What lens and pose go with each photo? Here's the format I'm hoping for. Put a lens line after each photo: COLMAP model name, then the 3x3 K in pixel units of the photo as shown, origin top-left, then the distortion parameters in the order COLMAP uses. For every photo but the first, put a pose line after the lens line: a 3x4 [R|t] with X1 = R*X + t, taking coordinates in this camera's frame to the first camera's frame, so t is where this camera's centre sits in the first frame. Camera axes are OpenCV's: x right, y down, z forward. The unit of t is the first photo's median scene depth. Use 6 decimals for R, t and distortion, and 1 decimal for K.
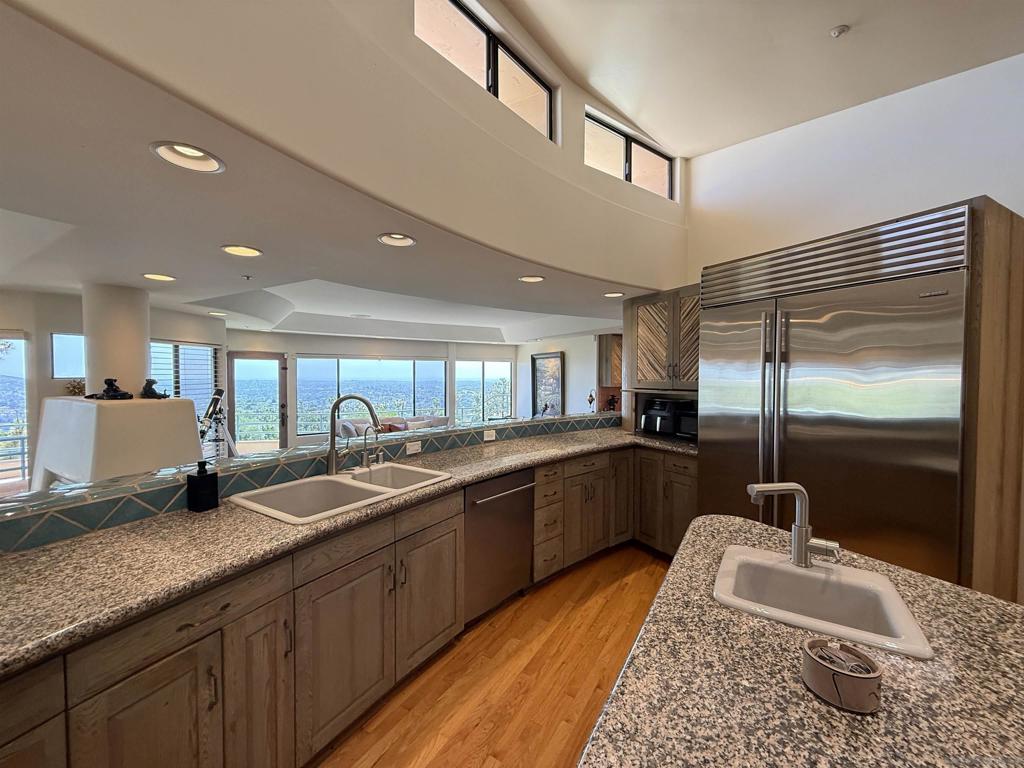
lens RADIAL K [[407.0, 0, 512.0], [0, 407.0, 385.6], [0, 0, 1]] dist [-0.000068, -0.000094]
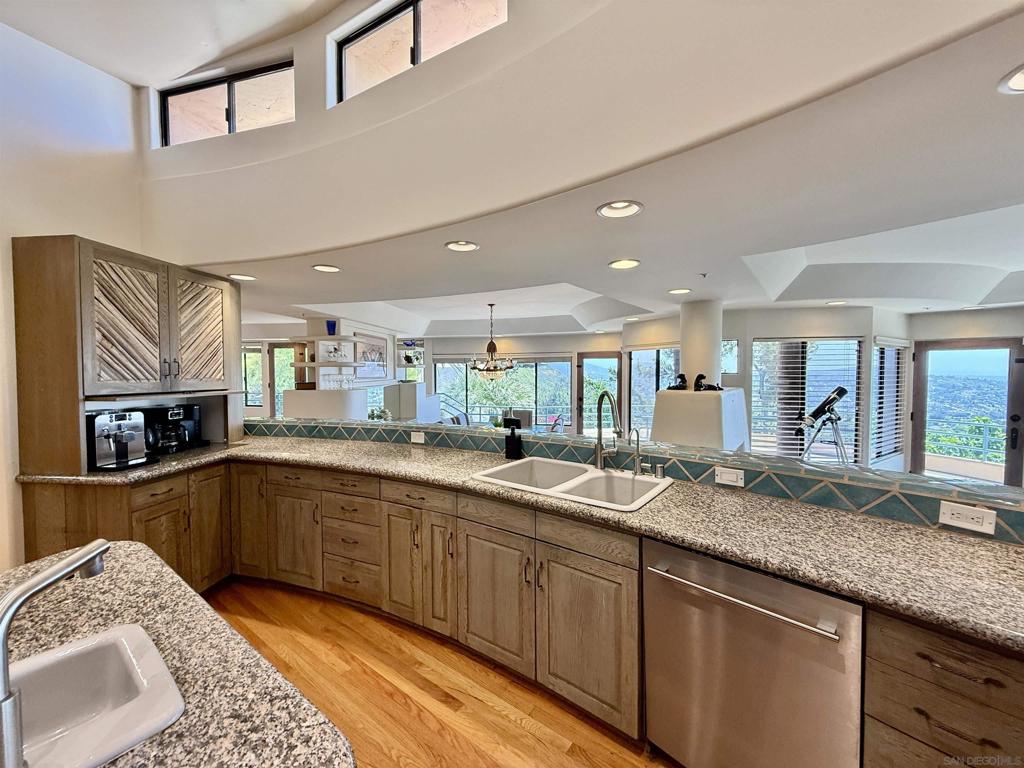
lens RADIAL K [[407.0, 0, 513.2], [0, 407.0, 380.8], [0, 0, 1]] dist [-0.000068, -0.000094]
pose [[-0.091087, 0.022050, -0.995599, 0.673632], [-0.023755, 0.999422, 0.024308, -0.025166], [0.995560, 0.025865, -0.090511, 0.981483]]
